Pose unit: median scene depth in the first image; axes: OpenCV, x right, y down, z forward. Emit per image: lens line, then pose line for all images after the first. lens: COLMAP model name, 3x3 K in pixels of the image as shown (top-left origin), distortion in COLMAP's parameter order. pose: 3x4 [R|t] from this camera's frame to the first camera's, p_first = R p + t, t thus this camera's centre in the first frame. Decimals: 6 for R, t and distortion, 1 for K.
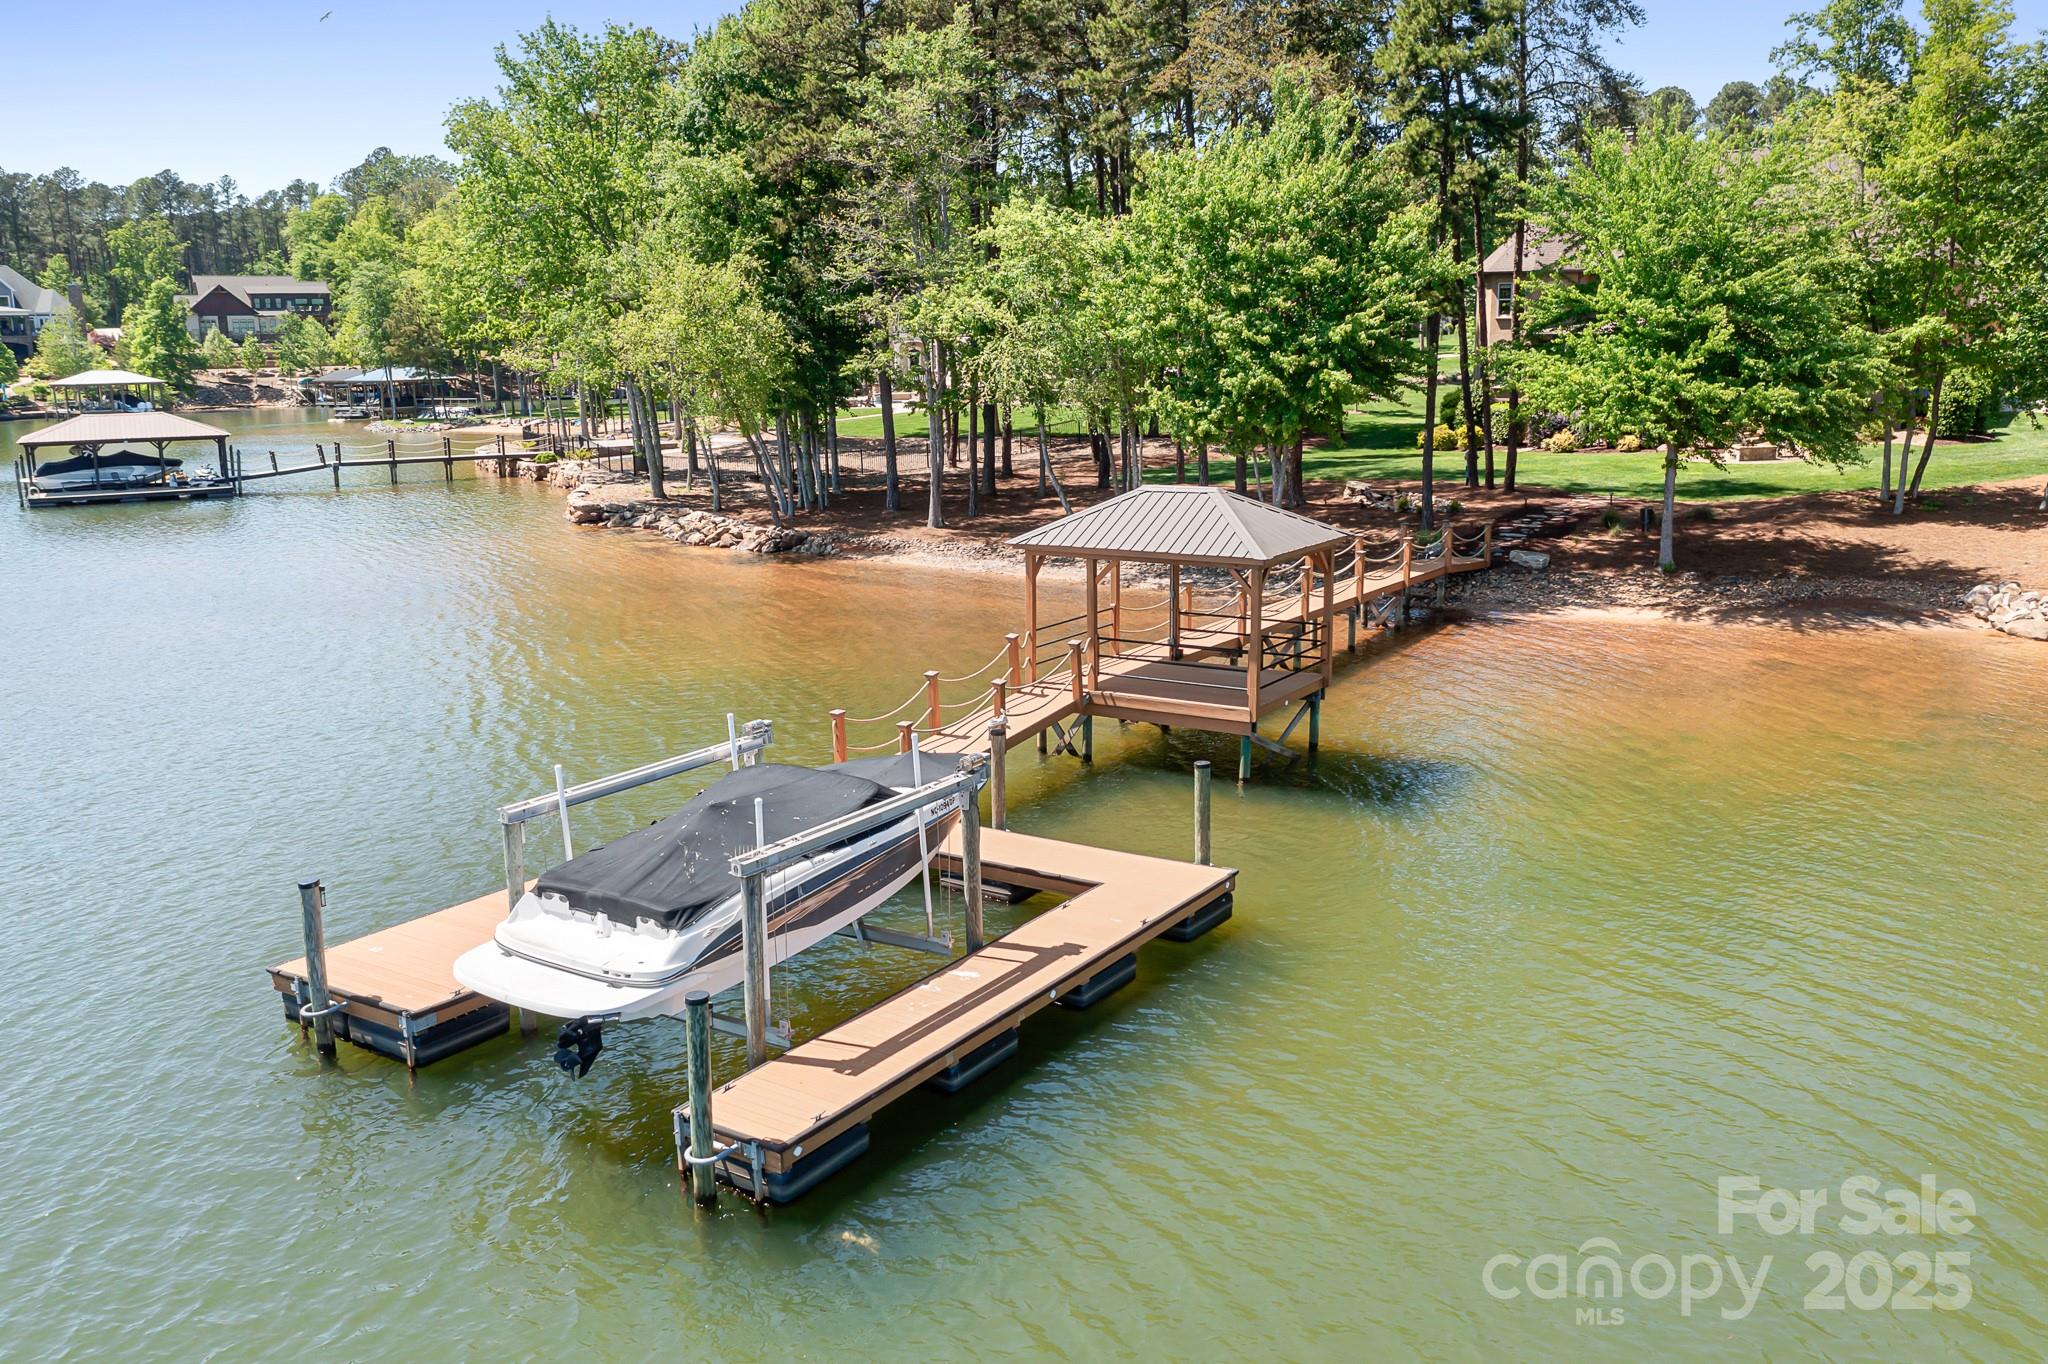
lens RADIAL K [[1654.2, 0, 1024.0], [0, 1654.2, 682.0], [0, 0, 1]] dist [-0.091707, 0.133424]
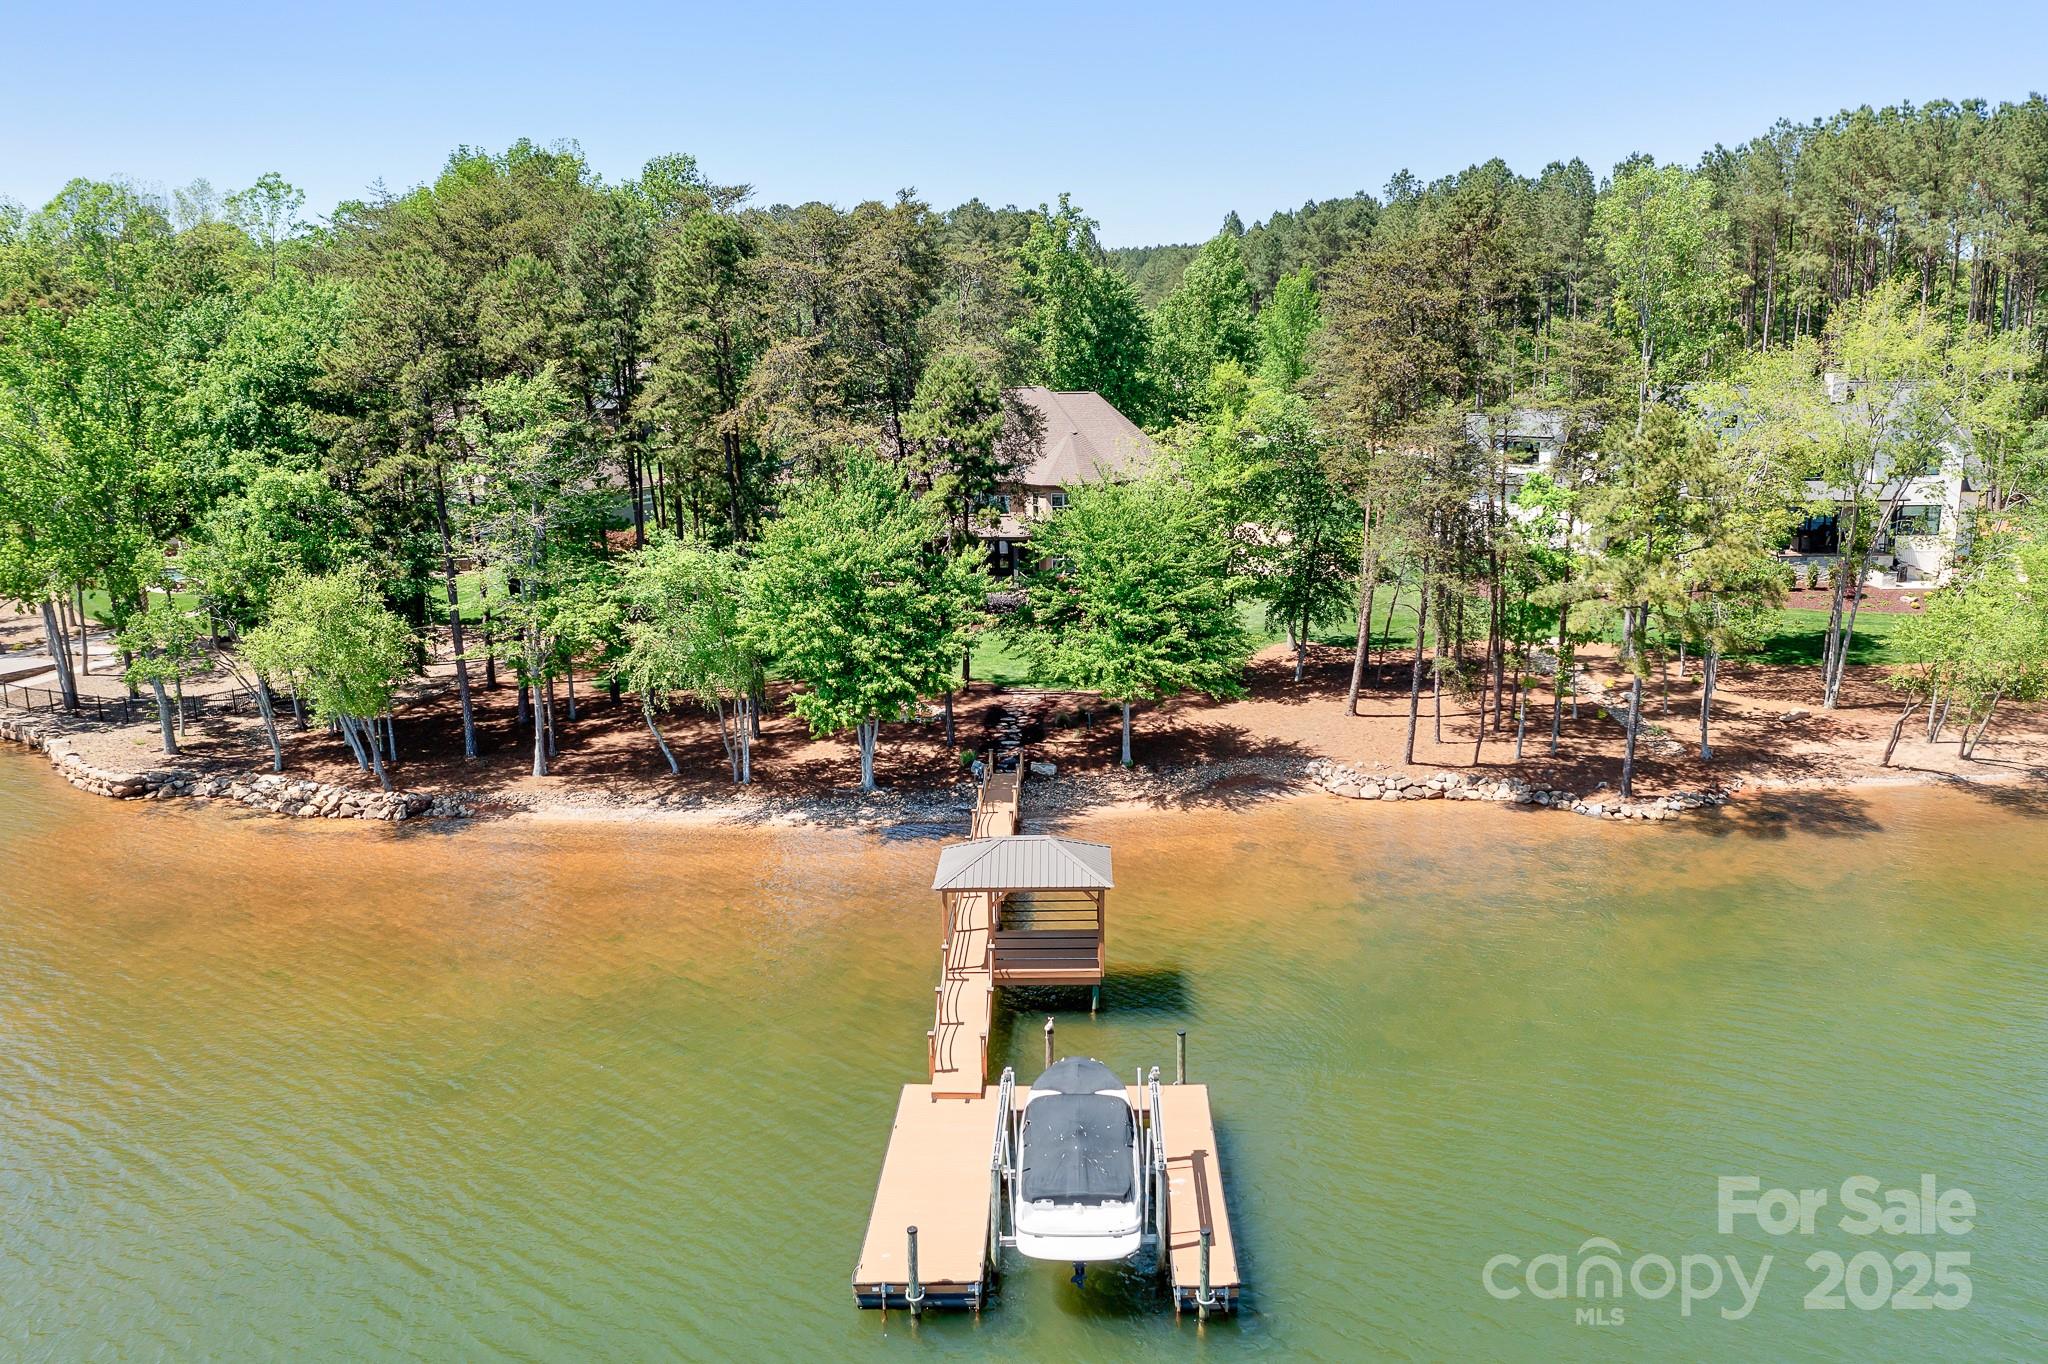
lens RADIAL K [[1654.2, 0, 1024.0], [0, 1654.2, 682.0], [0, 0, 1]] dist [-0.091707, 0.133424]
pose [[0.849938, -0.110769, 0.515108, -0.491026], [0.112309, 0.993271, 0.028281, -0.213043], [-0.514774, 0.033814, 0.856659, -0.267332]]
